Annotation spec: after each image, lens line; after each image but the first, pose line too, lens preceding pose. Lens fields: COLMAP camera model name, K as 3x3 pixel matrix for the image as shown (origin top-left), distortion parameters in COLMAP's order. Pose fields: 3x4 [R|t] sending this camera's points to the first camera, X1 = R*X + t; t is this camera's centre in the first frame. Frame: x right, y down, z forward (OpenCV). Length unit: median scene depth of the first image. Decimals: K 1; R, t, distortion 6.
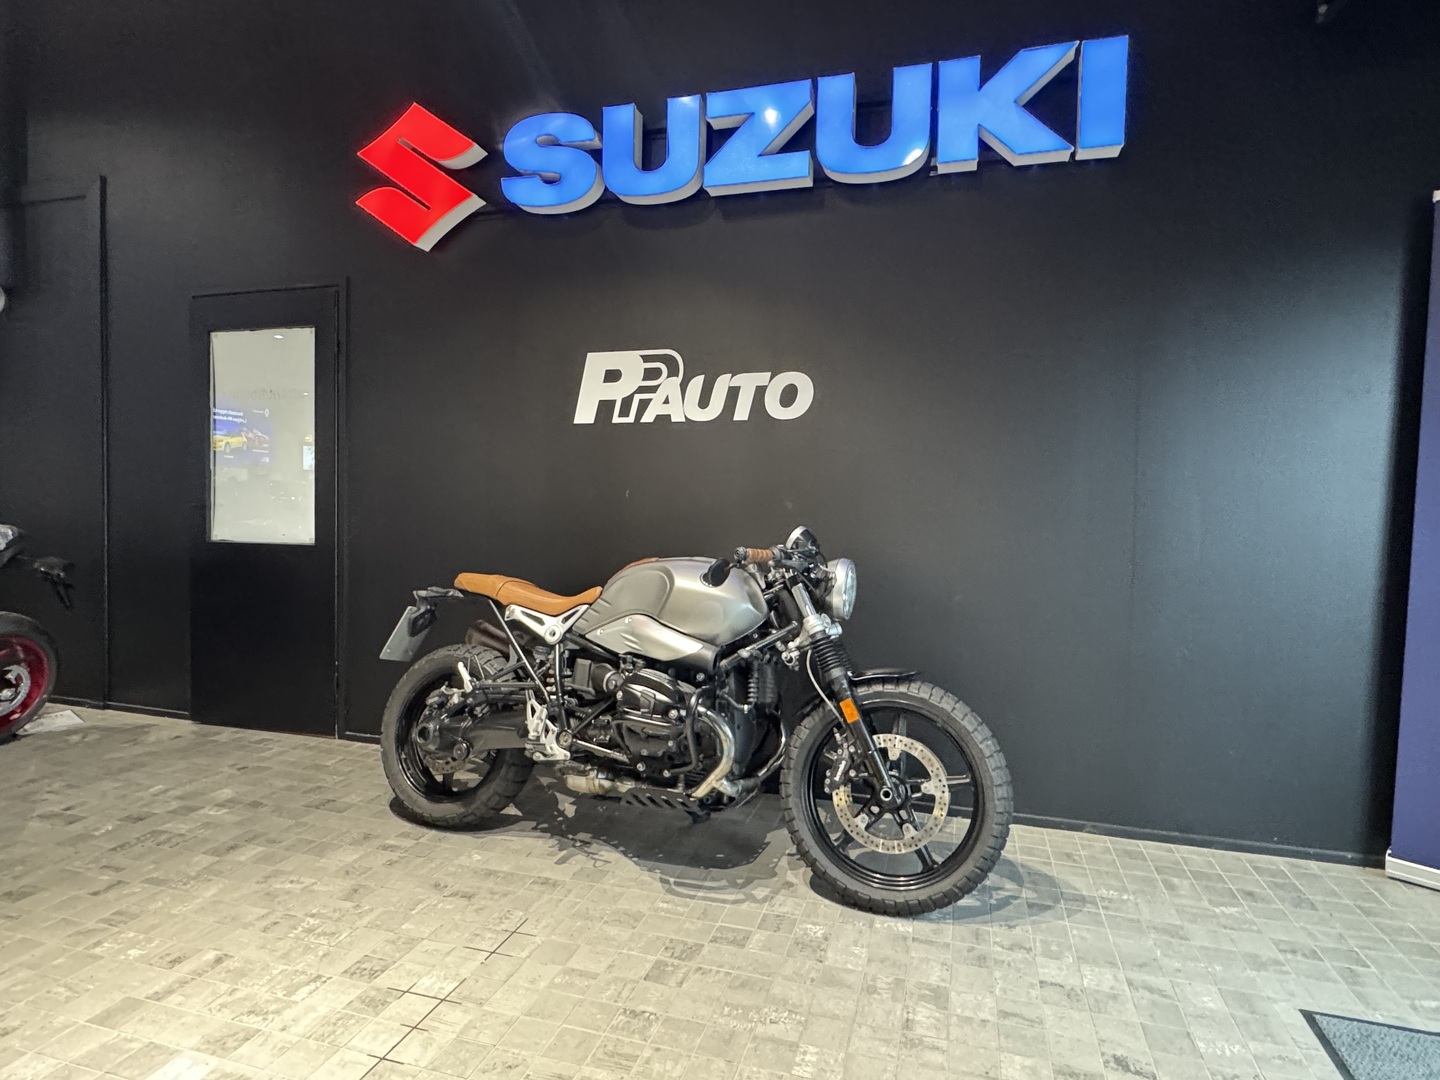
lens RADIAL K [[807.6, 0, 712.5], [0, 807.6, 538.6], [0, 0, 1]] dist [-0.000711, -0.000691]
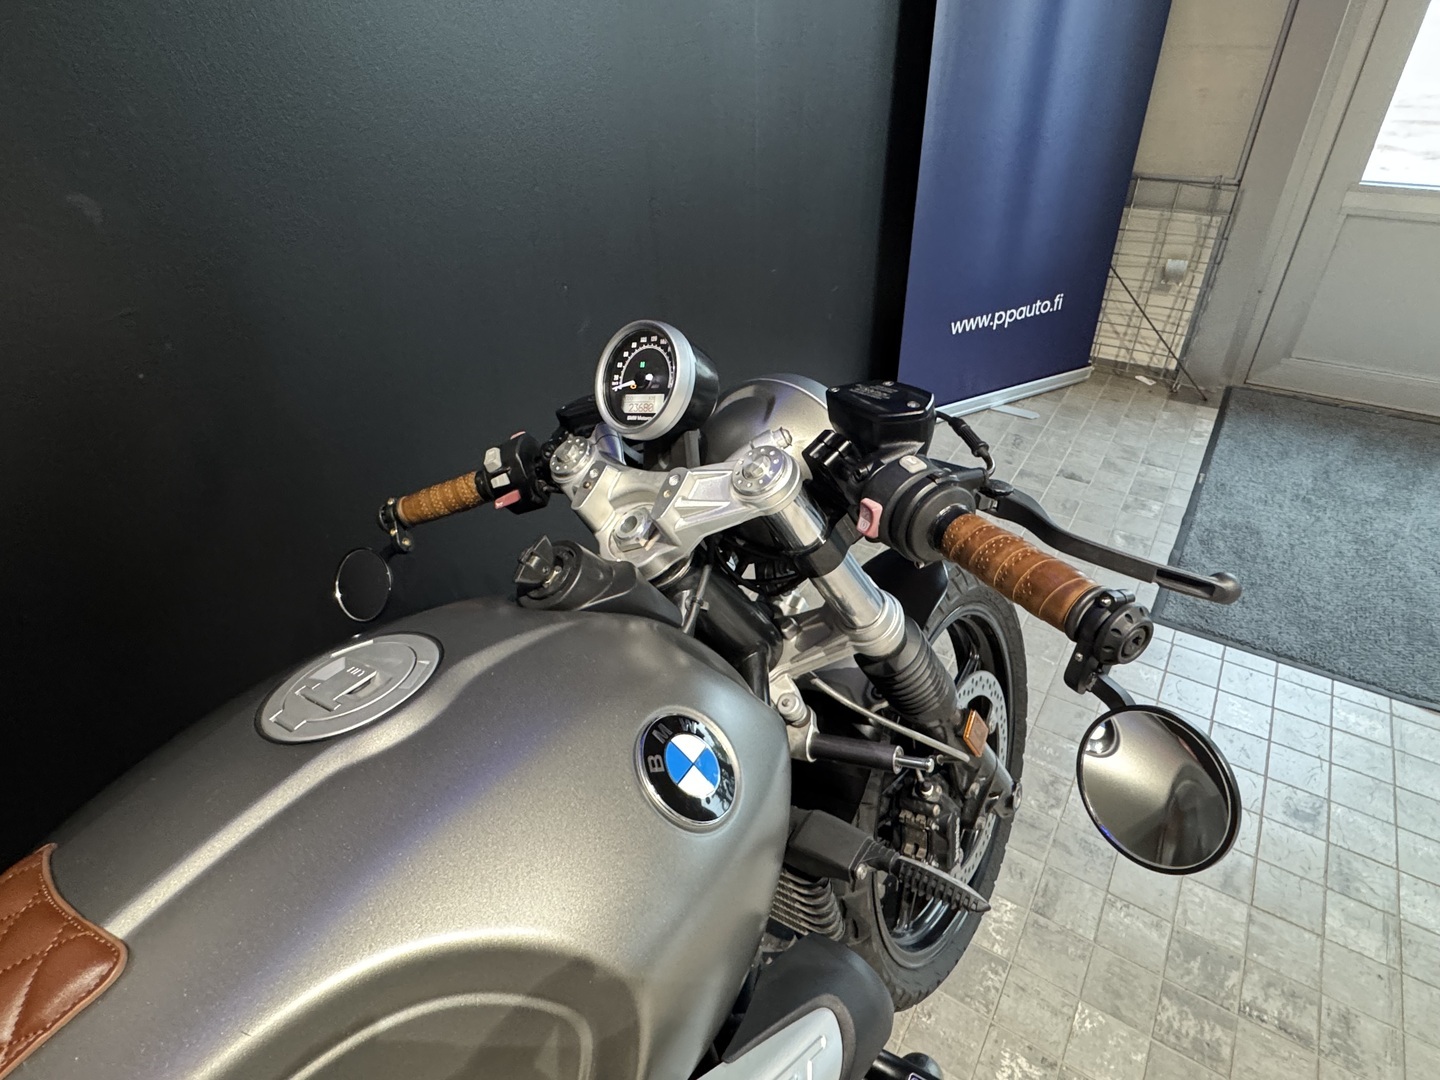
lens RADIAL K [[816.8, 0, 712.5], [0, 816.8, 539.6], [0, 0, 1]] dist [0.004601, 0.002052]
pose [[0.263927, -0.578253, 0.771989, -0.112285], [0.072960, 0.810043, 0.581814, -0.100864], [-0.961779, -0.097232, 0.255981, 0.889476]]
